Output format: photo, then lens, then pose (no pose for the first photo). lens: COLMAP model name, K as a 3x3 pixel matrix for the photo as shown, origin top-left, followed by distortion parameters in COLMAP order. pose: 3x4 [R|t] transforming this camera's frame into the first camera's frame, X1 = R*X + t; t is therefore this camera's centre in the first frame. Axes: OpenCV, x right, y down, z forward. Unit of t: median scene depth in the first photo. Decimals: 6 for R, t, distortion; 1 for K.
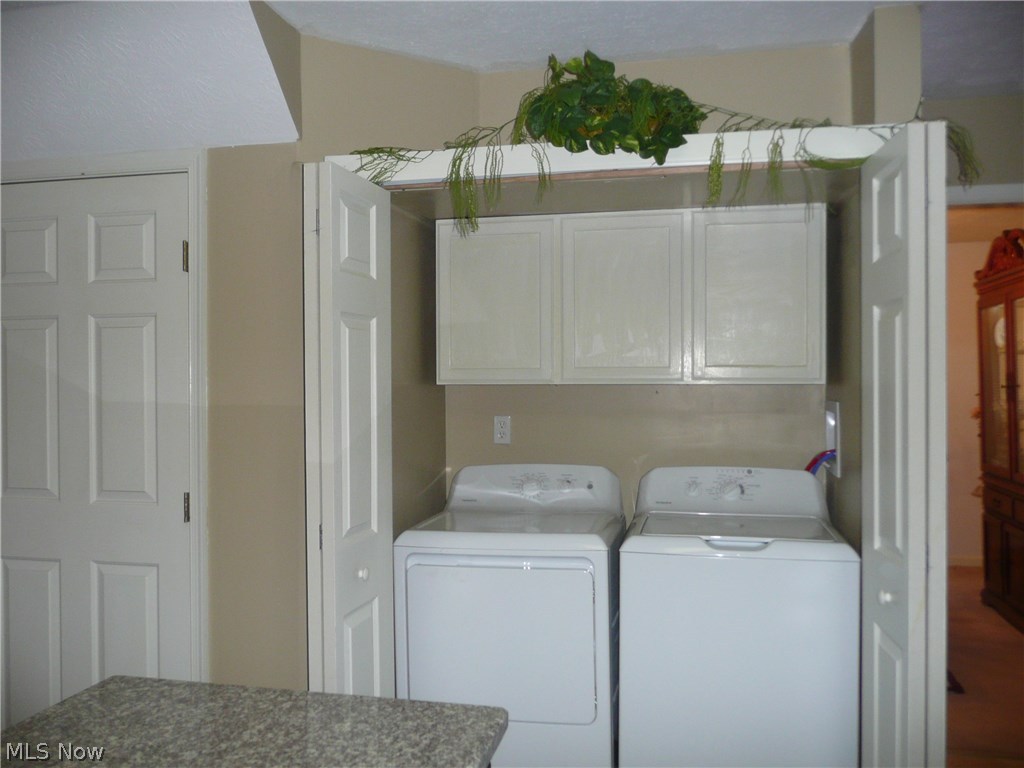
lens RADIAL K [[854.8, 0, 512.5], [0, 854.8, 386.6], [0, 0, 1]] dist [0.001345, -0.000642]
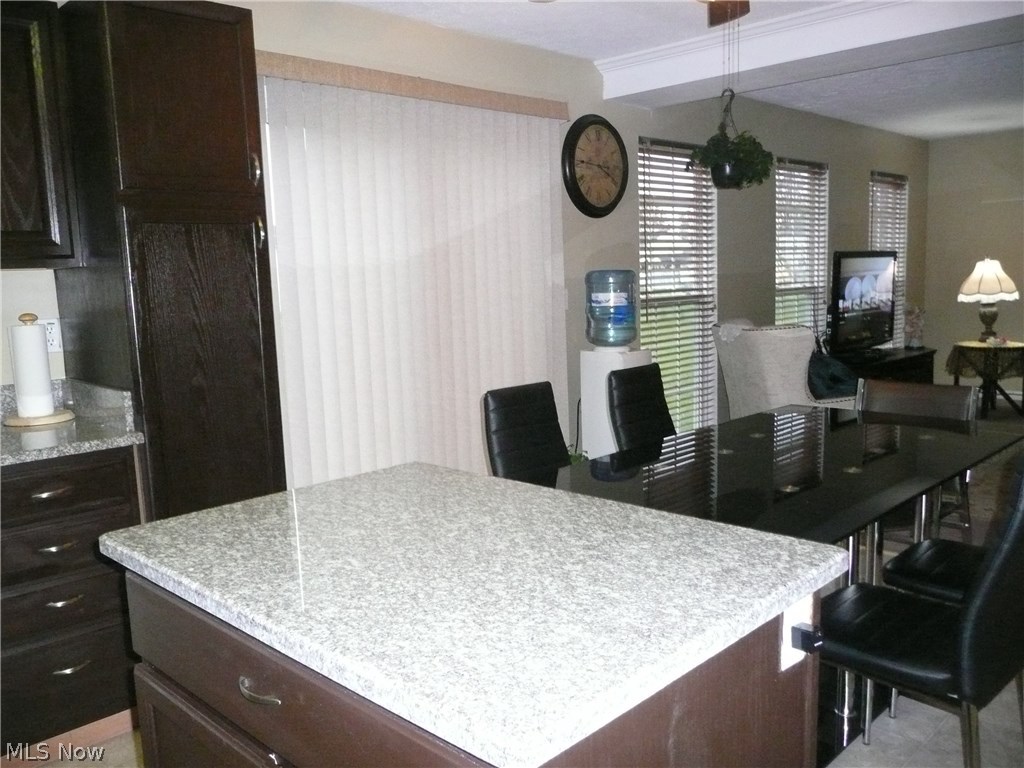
lens RADIAL K [[854.8, 0, 512.4], [0, 854.8, 386.3], [0, 0, 1]] dist [0.001345, -0.000642]
pose [[-0.524244, 0.135553, -0.840710, 0.475574], [0.031534, 0.989663, 0.139906, 0.056352], [0.850984, 0.046834, -0.523099, 1.361887]]
